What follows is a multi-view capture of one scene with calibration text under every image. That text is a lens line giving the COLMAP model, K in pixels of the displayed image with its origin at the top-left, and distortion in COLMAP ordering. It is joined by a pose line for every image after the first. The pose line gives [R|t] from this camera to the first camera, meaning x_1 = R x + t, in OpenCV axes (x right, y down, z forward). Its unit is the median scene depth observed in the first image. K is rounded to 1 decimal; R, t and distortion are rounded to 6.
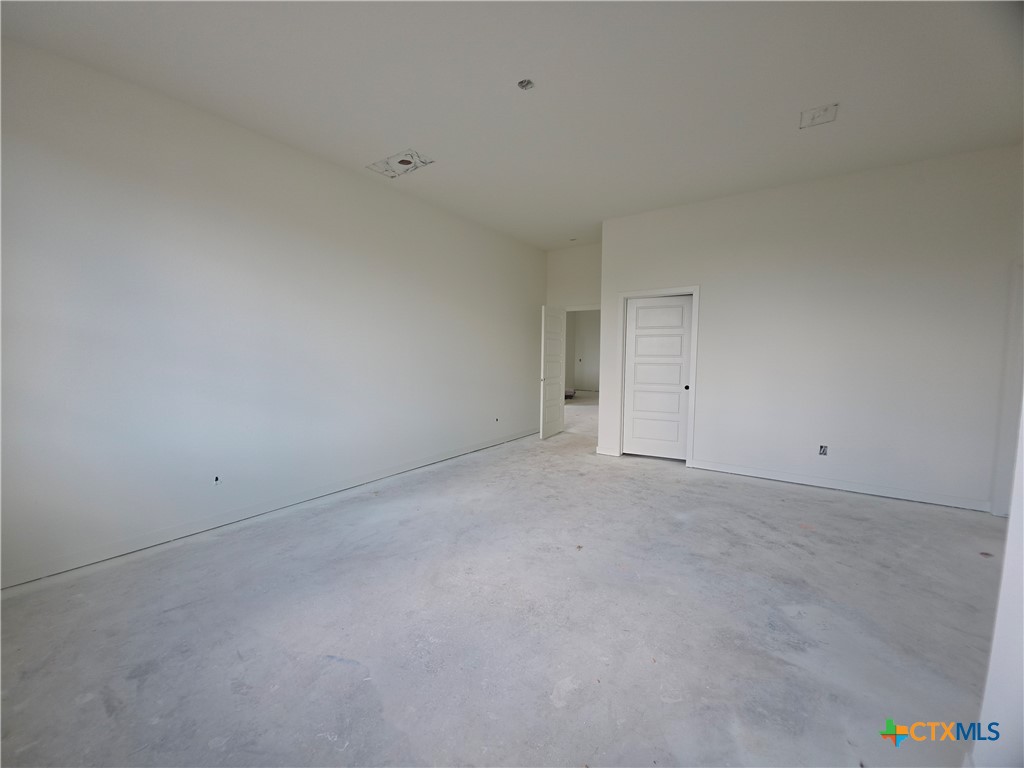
lens RADIAL K [[410.0, 0, 510.4], [0, 410.0, 387.7], [0, 0, 1]] dist [0.011929, -0.009496]
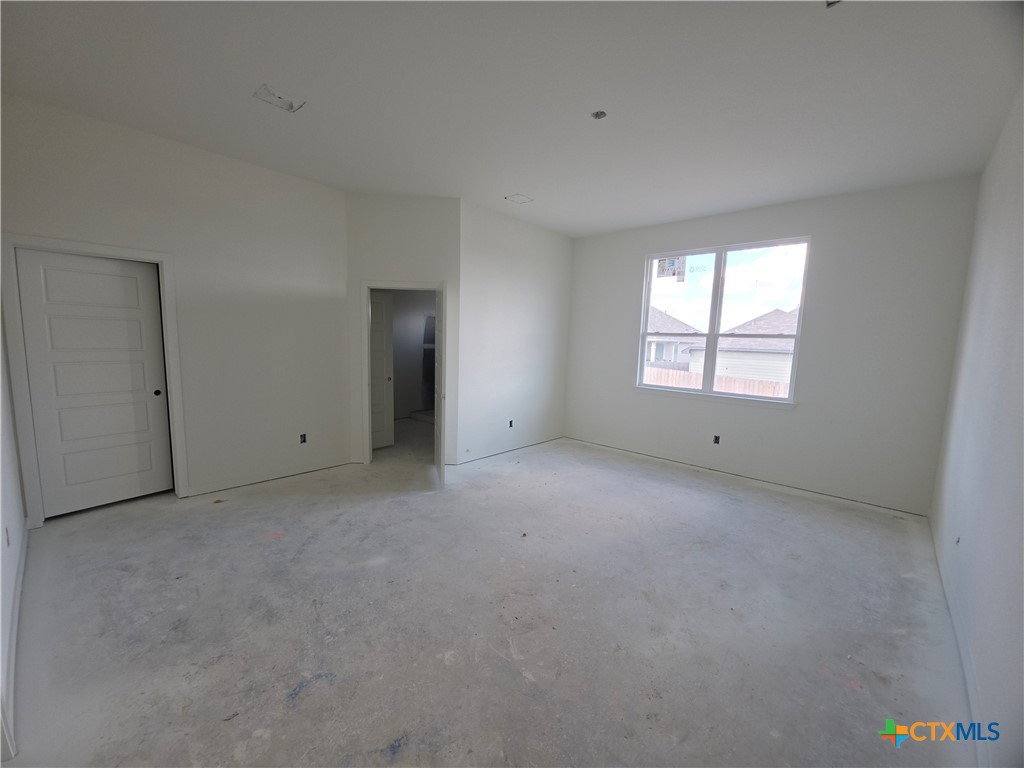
lens RADIAL K [[408.3, 0, 510.5], [0, 408.3, 388.6], [0, 0, 1]] dist [0.010976, -0.009133]
pose [[-0.991528, -0.051314, 0.119325, 0.077770], [-0.026884, 0.979839, 0.197972, -0.190274], [-0.127078, 0.193087, -0.972918, 1.702960]]
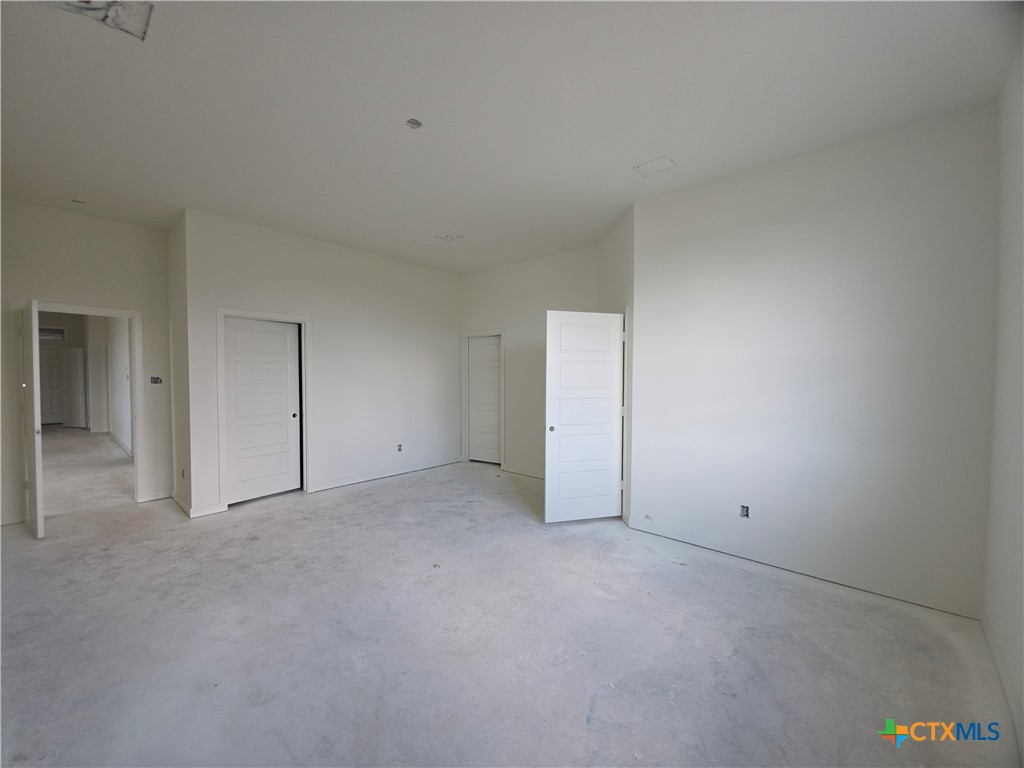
lens RADIAL K [[410.0, 0, 510.4], [0, 410.0, 387.7], [0, 0, 1]] dist [0.011929, -0.009496]
pose [[0.107969, -0.038991, 0.993389, -0.740616], [0.075586, 0.996660, 0.030904, -0.086393], [-0.991277, 0.071749, 0.110555, 0.546950]]
